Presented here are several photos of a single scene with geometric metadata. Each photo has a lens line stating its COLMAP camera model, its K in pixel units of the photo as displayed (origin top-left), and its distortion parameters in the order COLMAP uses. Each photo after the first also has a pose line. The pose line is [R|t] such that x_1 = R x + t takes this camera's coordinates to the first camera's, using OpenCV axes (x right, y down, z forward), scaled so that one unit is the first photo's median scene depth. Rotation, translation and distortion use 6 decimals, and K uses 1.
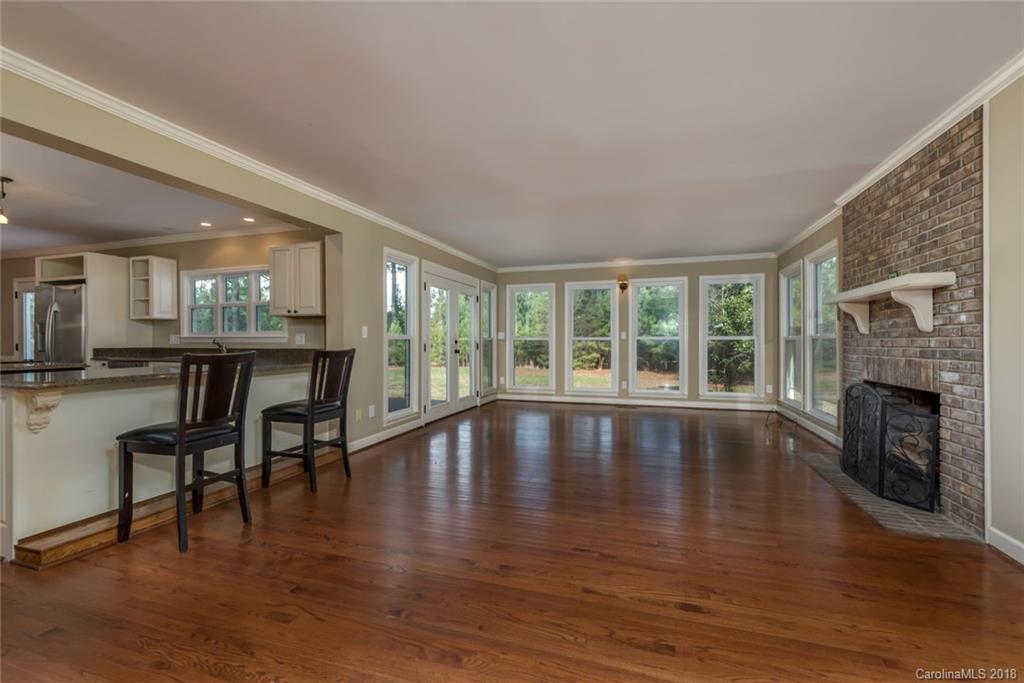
lens RADIAL K [[437.6, 0, 508.2], [0, 437.6, 342.2], [0, 0, 1]] dist [-0.000243, -0.000016]
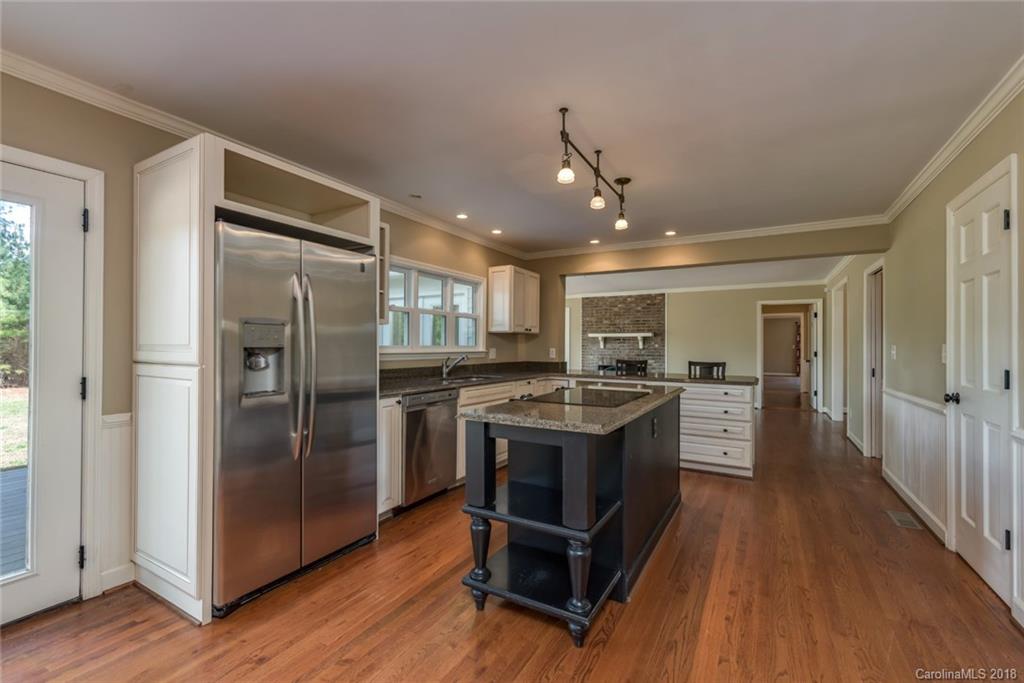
lens RADIAL K [[437.6, 0, 508.2], [0, 437.6, 342.2], [0, 0, 1]] dist [-0.000243, -0.000016]
pose [[0.198169, 0.007719, 0.980138, -1.593434], [-0.004660, 0.999965, -0.006933, -0.028485], [-0.980157, -0.003193, 0.198198, 0.814610]]
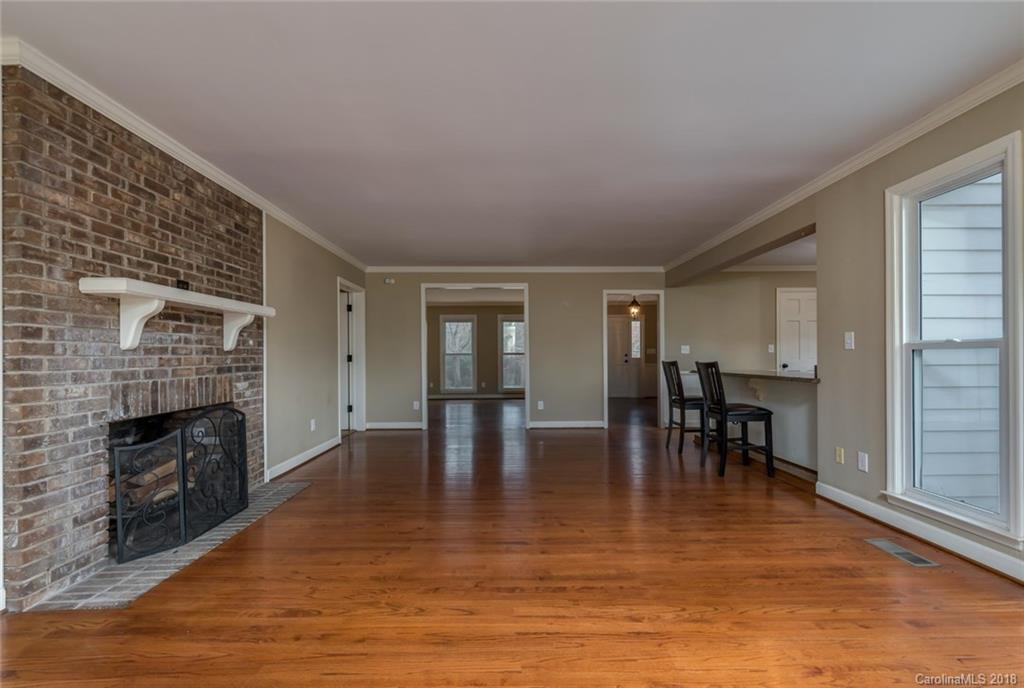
lens RADIAL K [[437.1, 0, 513.9], [0, 437.1, 355.6], [0, 0, 1]] dist [0.000386, 0.000005]
pose [[-0.943035, 0.007721, -0.332603, 0.382059], [0.007657, 0.999970, 0.001504, -0.003663], [0.332604, -0.001129, -0.943066, 1.423394]]
